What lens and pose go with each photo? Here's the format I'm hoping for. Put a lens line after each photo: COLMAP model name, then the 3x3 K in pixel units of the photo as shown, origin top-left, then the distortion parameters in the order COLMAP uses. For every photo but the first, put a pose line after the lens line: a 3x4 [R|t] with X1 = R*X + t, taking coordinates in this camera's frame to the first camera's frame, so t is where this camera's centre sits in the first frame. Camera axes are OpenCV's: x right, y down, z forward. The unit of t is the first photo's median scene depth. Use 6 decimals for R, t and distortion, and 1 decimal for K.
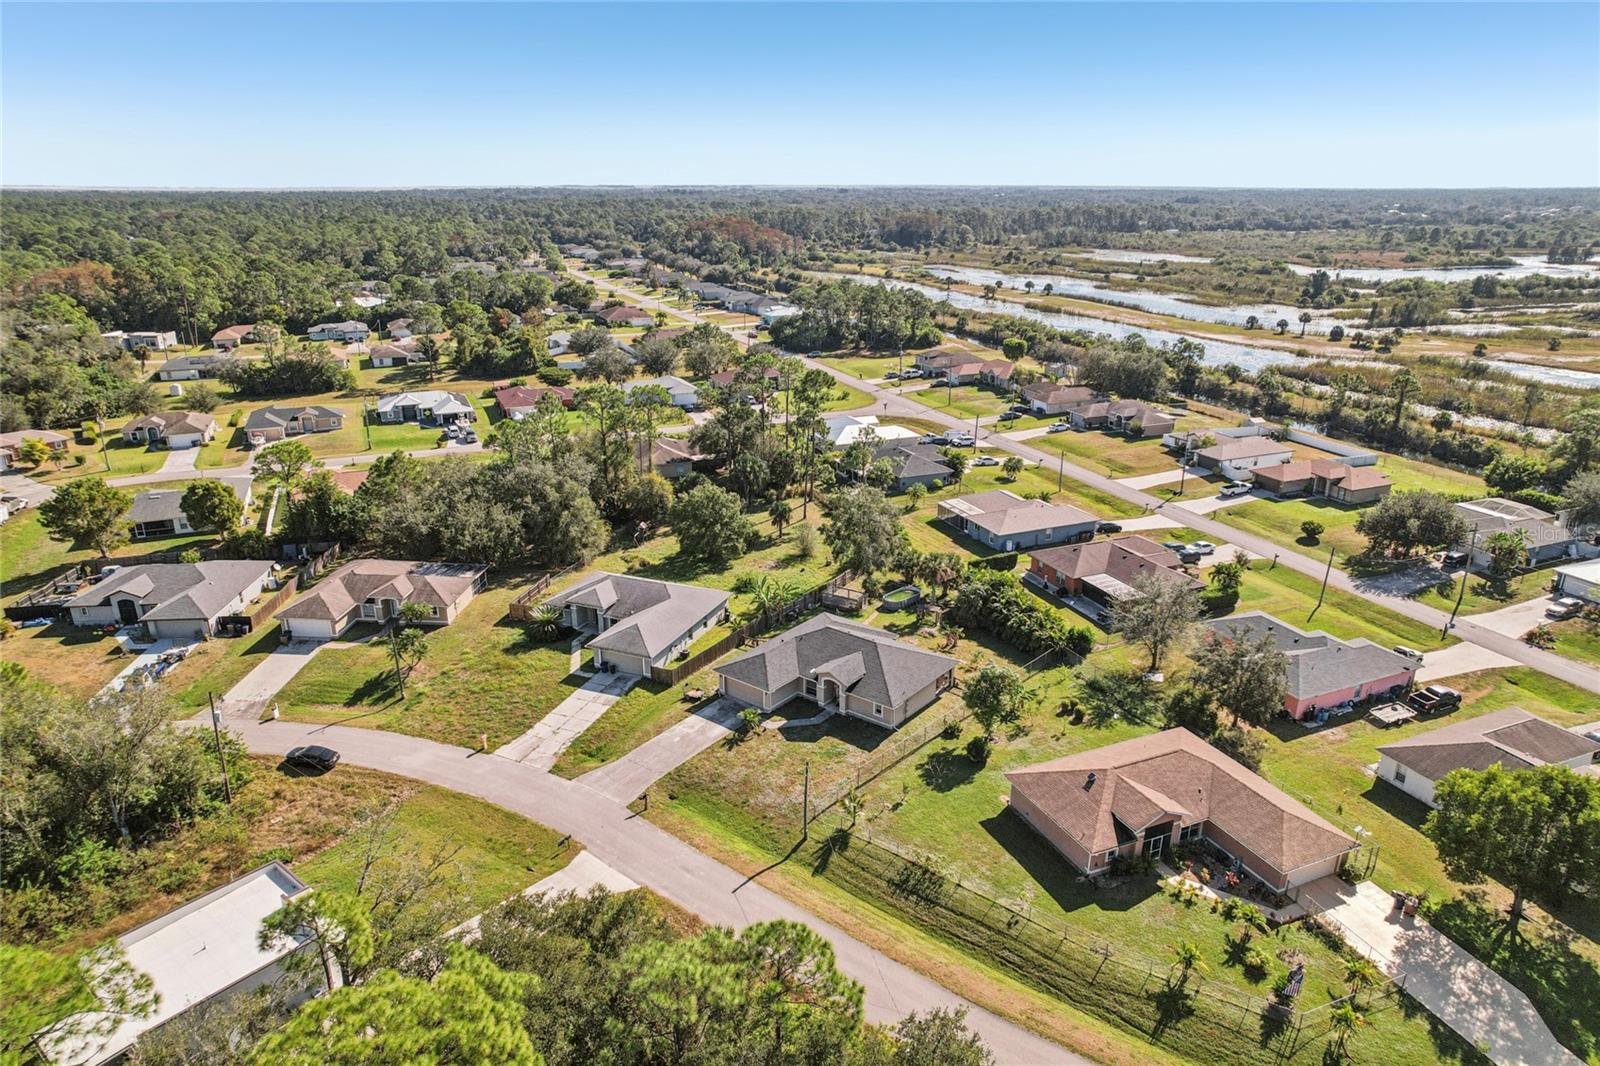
lens RADIAL K [[1020.7, 0, 804.4], [0, 1020.7, 526.2], [0, 0, 1]] dist [-0.067376, 0.057197]
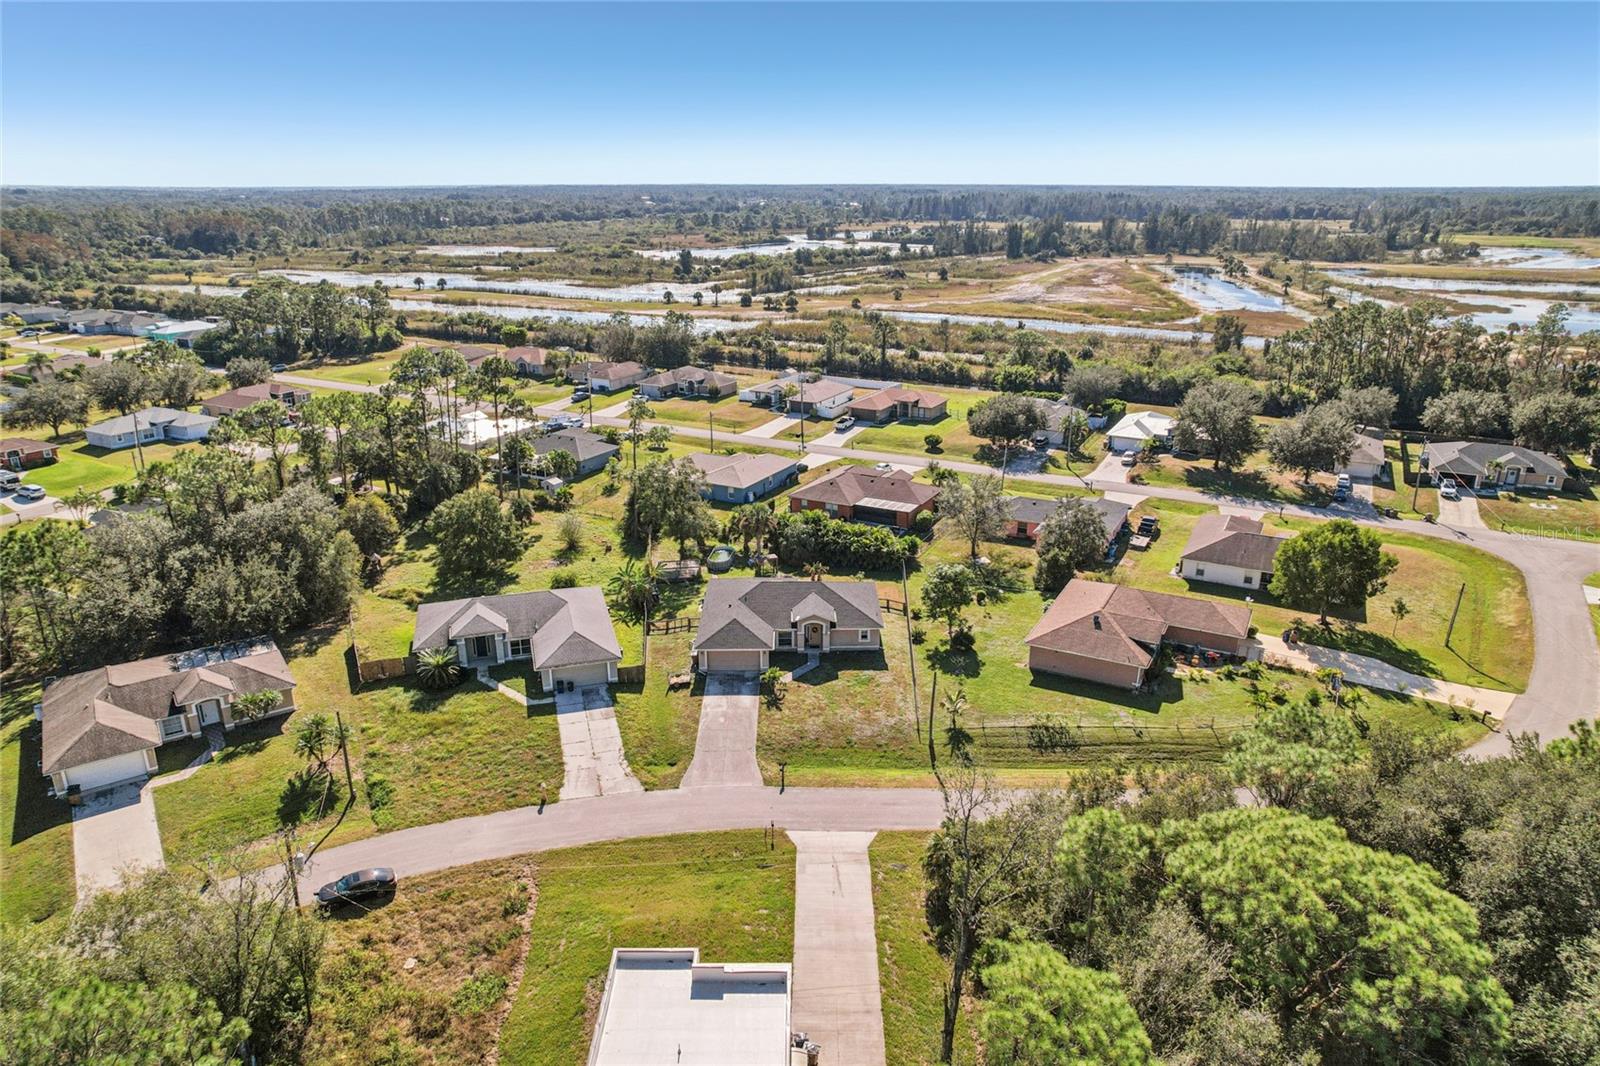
lens RADIAL K [[1022.2, 0, 811.8], [0, 1022.2, 537.9], [0, 0, 1]] dist [-0.067239, 0.056920]
pose [[0.770947, -0.206931, 0.602346, -0.479139], [0.200219, 0.976543, 0.079222, -0.012502], [-0.604610, 0.059525, 0.794294, 0.142743]]
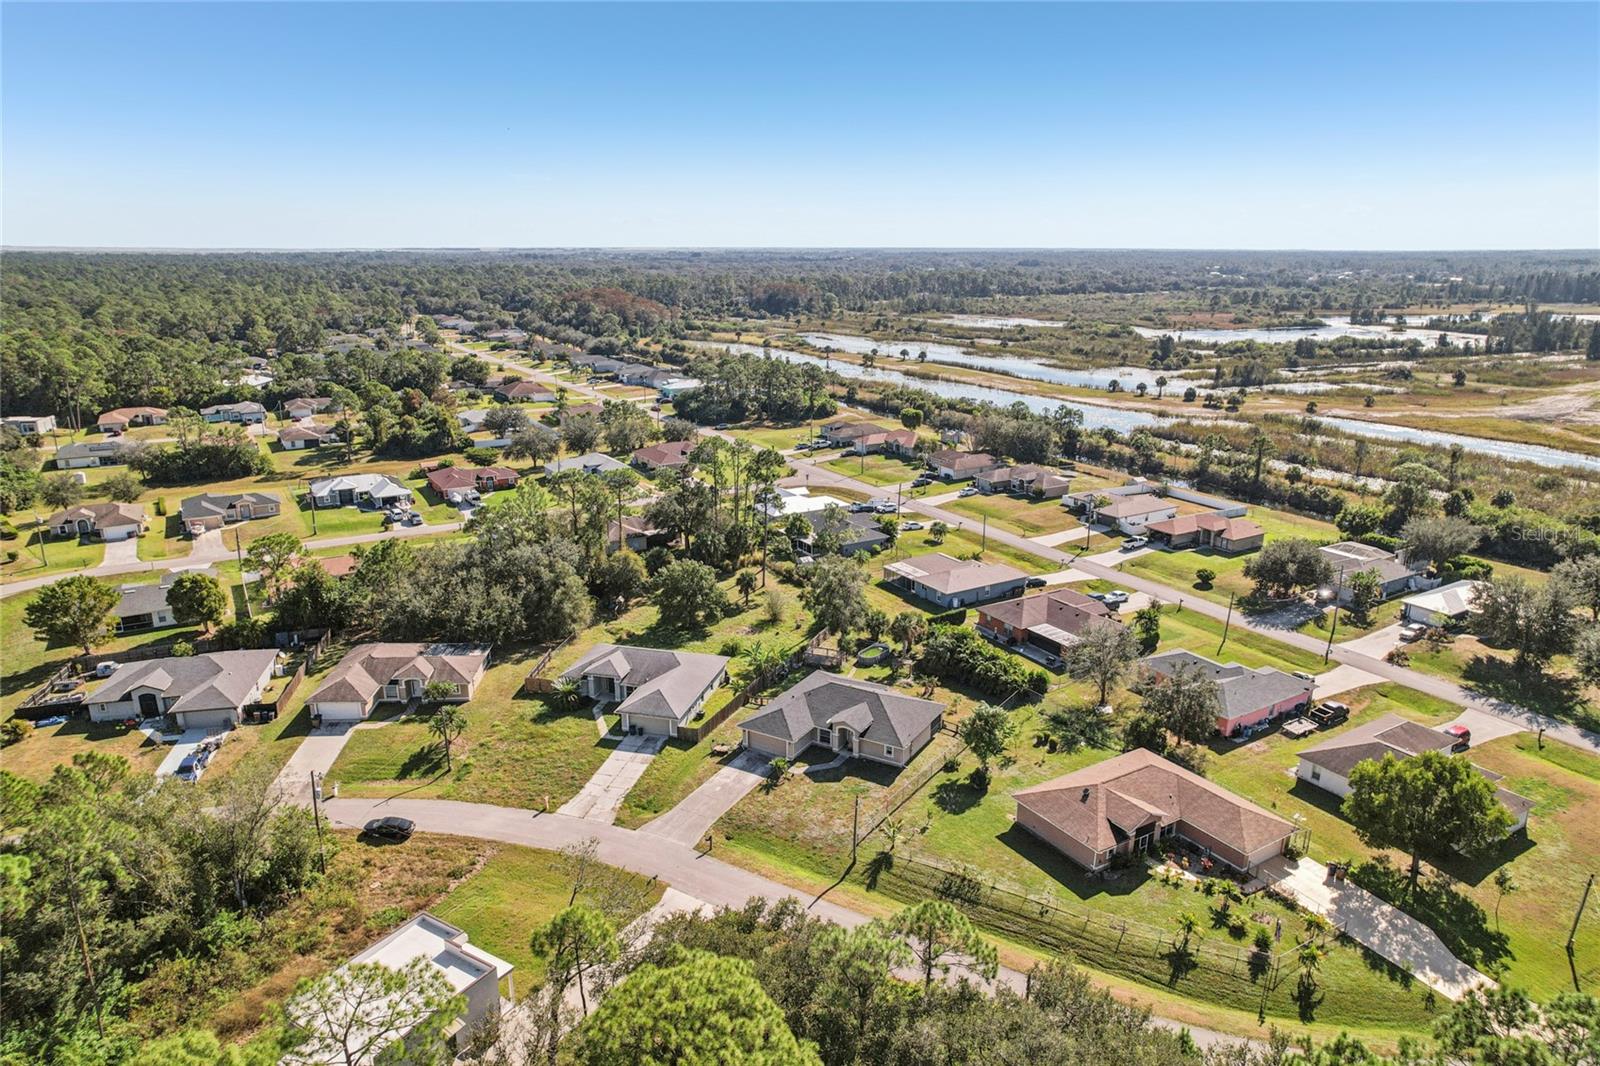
lens RADIAL K [[1030.7, 0, 802.7], [0, 1030.7, 506.7], [0, 0, 1]] dist [-0.053959, 0.030925]
pose [[0.990161, -0.033115, 0.135959, -0.141025], [0.043509, 0.996294, -0.074203, -0.011437], [-0.132997, 0.079389, 0.987932, -0.134201]]
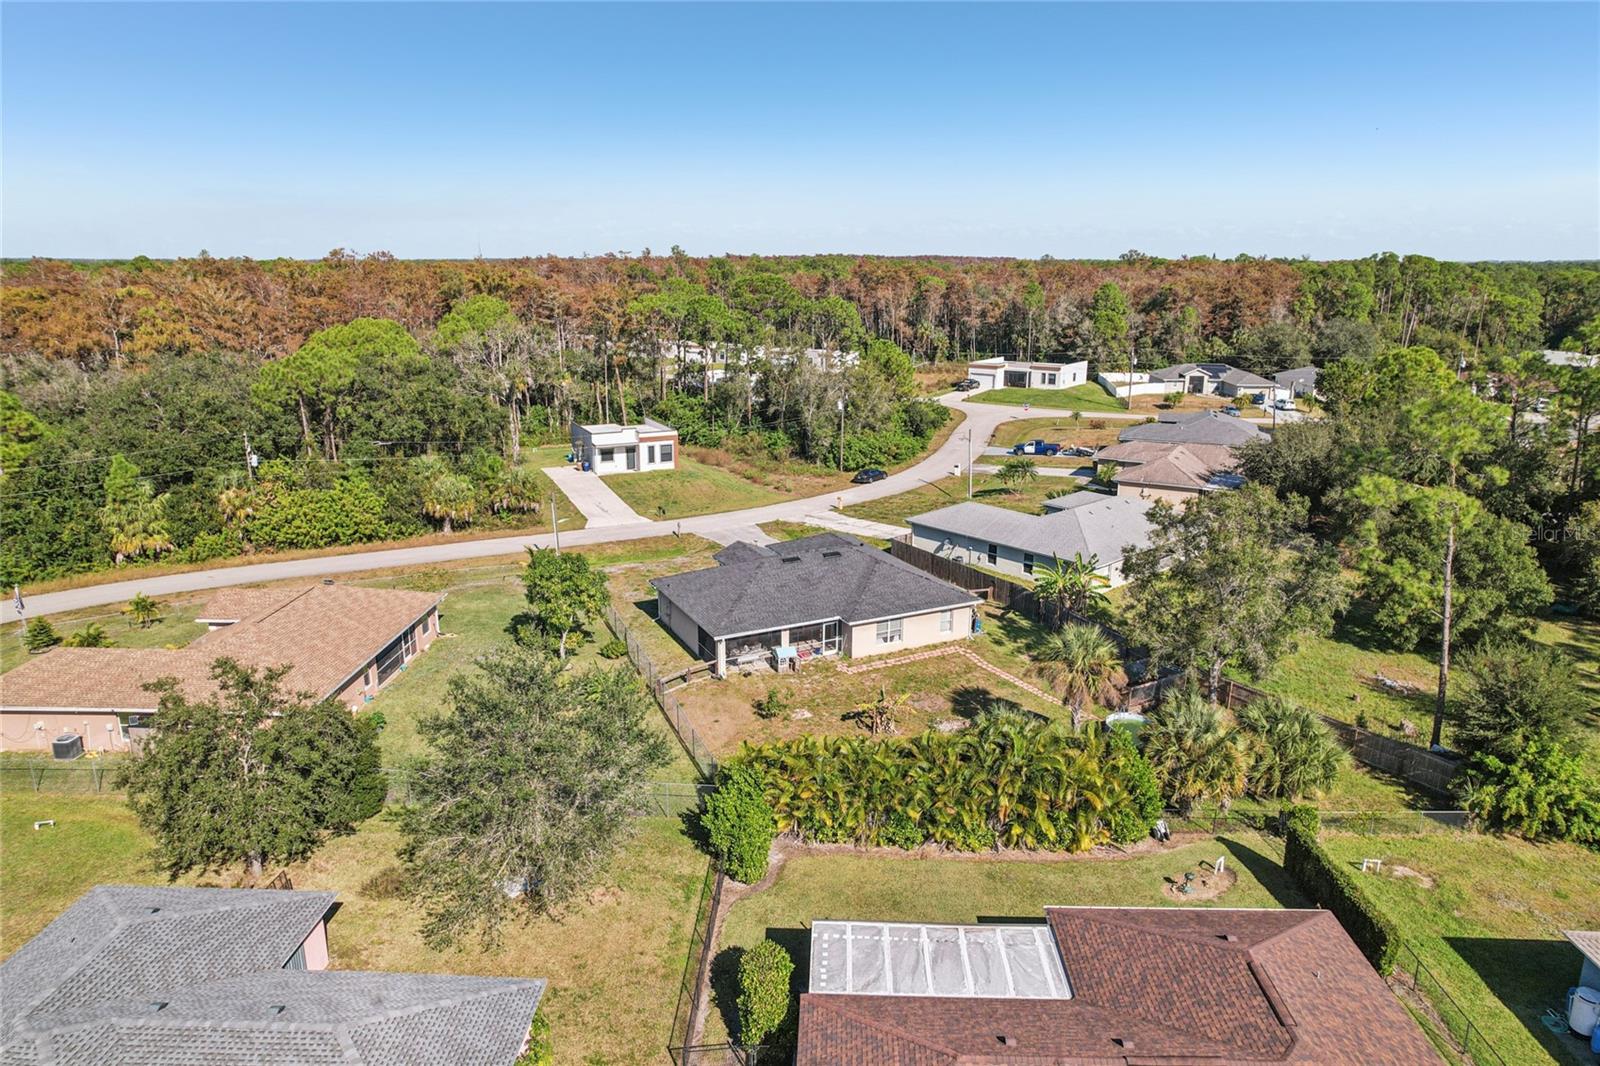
lens RADIAL K [[1024.0, 0, 802.4], [0, 1024.0, 554.0], [0, 0, 1]] dist [-0.074838, 0.068878]
pose [[-0.429513, 0.251354, -0.867375, 0.548501], [-0.290385, 0.871031, 0.396208, -0.136984], [0.855099, 0.422049, -0.301130, 1.043913]]
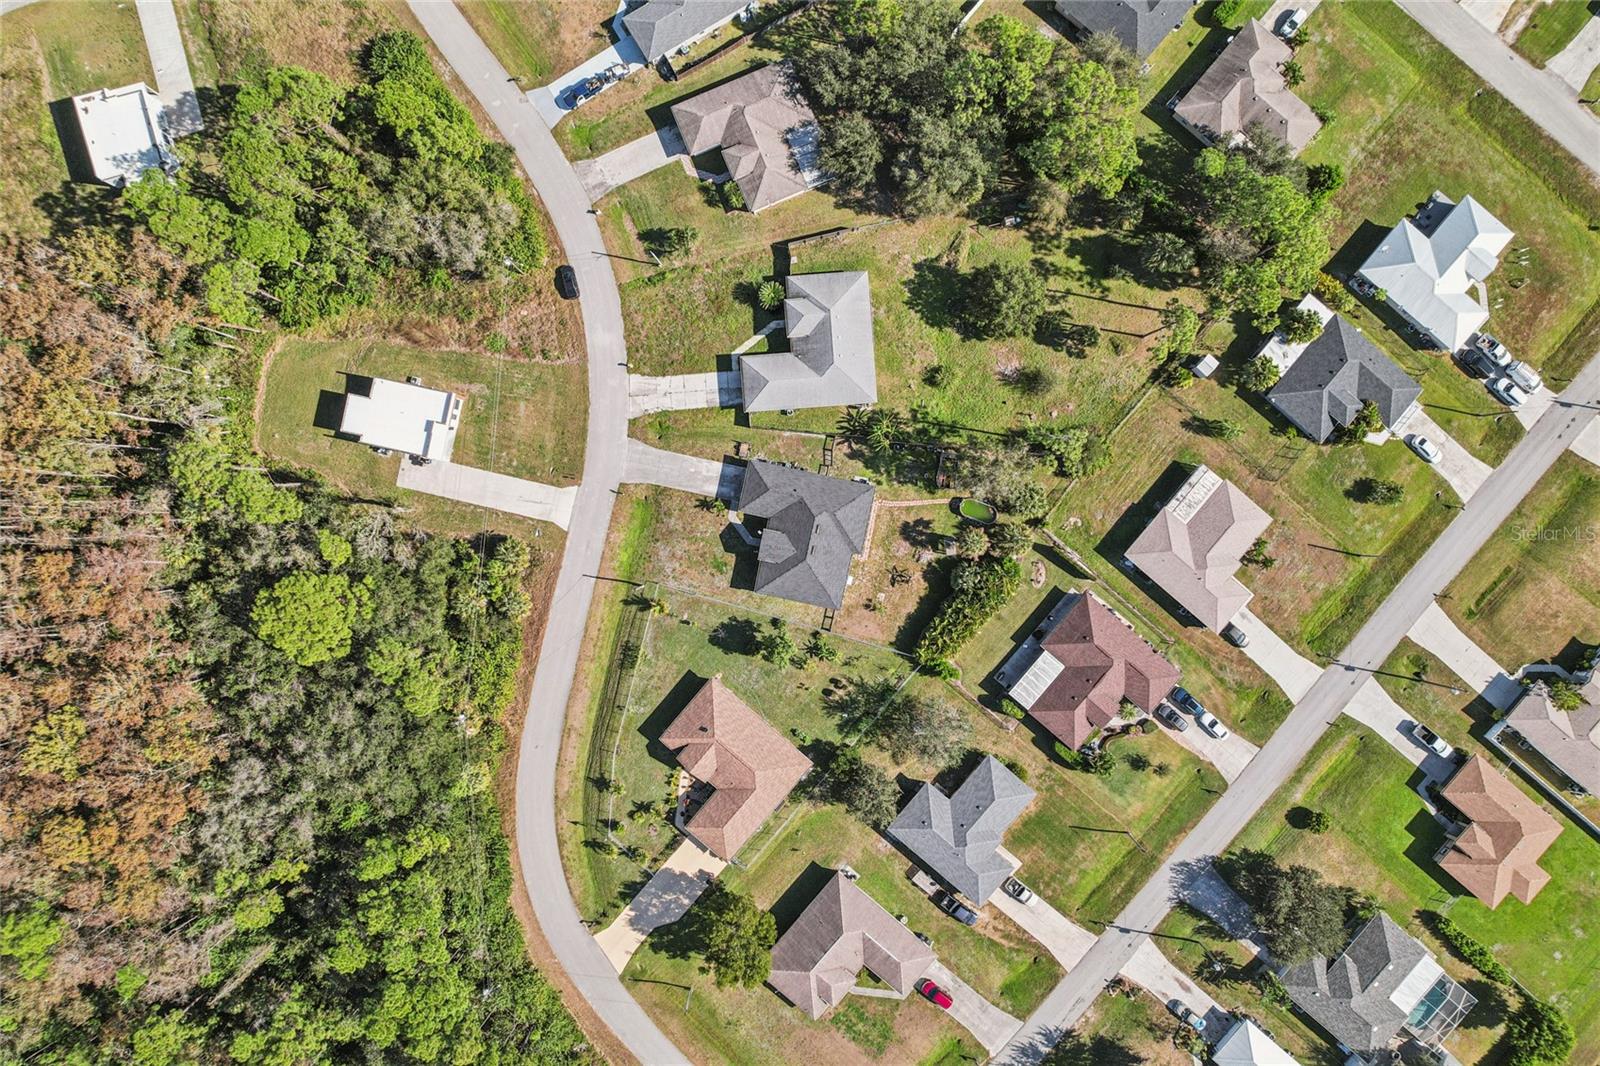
lens RADIAL K [[1007.1, 0, 800.7], [0, 1007.1, 538.5], [0, 0, 1]] dist [-0.037288, -0.000402]
pose [[0.446540, 0.894758, 0.003299, 0.031213], [-0.277006, 0.134735, 0.951375, -1.038547], [0.850806, -0.425741, 0.308018, 0.492747]]
